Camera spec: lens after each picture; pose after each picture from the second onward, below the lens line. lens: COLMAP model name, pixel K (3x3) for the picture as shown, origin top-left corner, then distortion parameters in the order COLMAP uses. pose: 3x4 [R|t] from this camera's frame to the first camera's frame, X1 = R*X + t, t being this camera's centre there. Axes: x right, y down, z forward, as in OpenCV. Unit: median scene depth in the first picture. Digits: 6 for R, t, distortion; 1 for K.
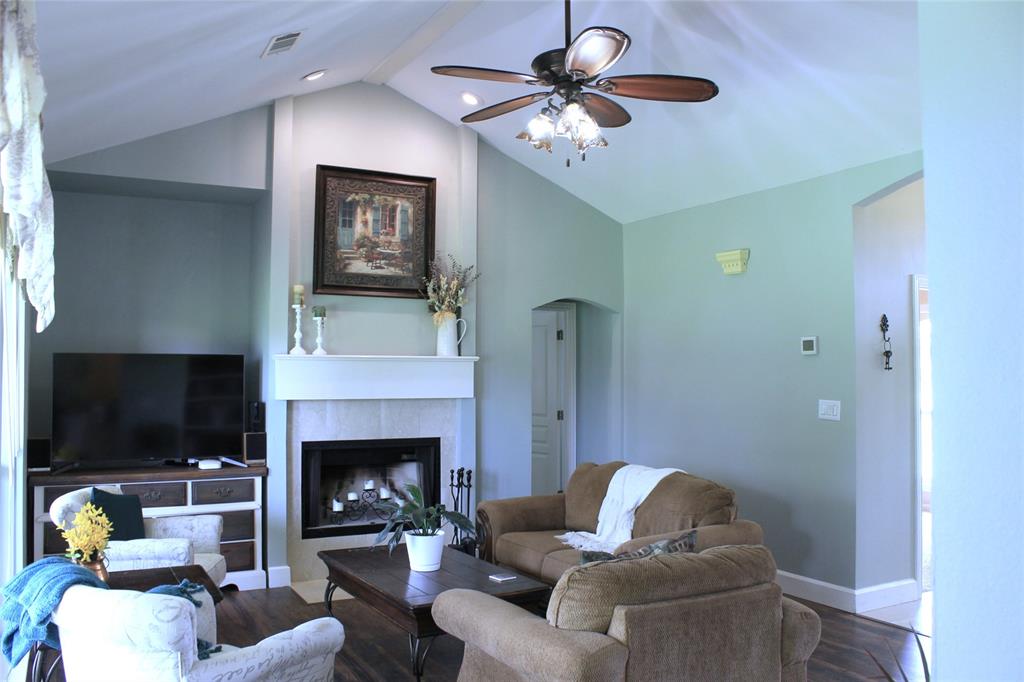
lens RADIAL K [[832.9, 0, 512.0], [0, 832.9, 341.0], [0, 0, 1]] dist [-0.164336, 0.145302]
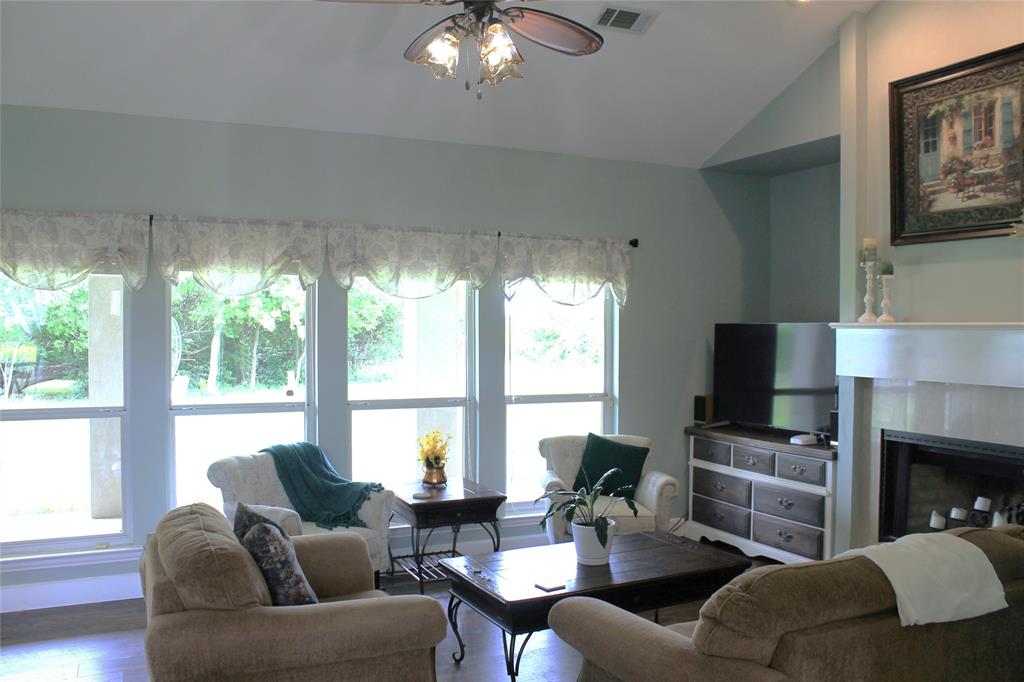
lens RADIAL K [[832.9, 0, 512.0], [0, 832.9, 341.0], [0, 0, 1]] dist [-0.164336, 0.145302]
pose [[-0.018875, 0.011855, -0.999752, 0.534675], [0.025874, 0.999601, 0.011365, 0.016046], [0.999487, -0.025653, -0.019174, 0.626311]]
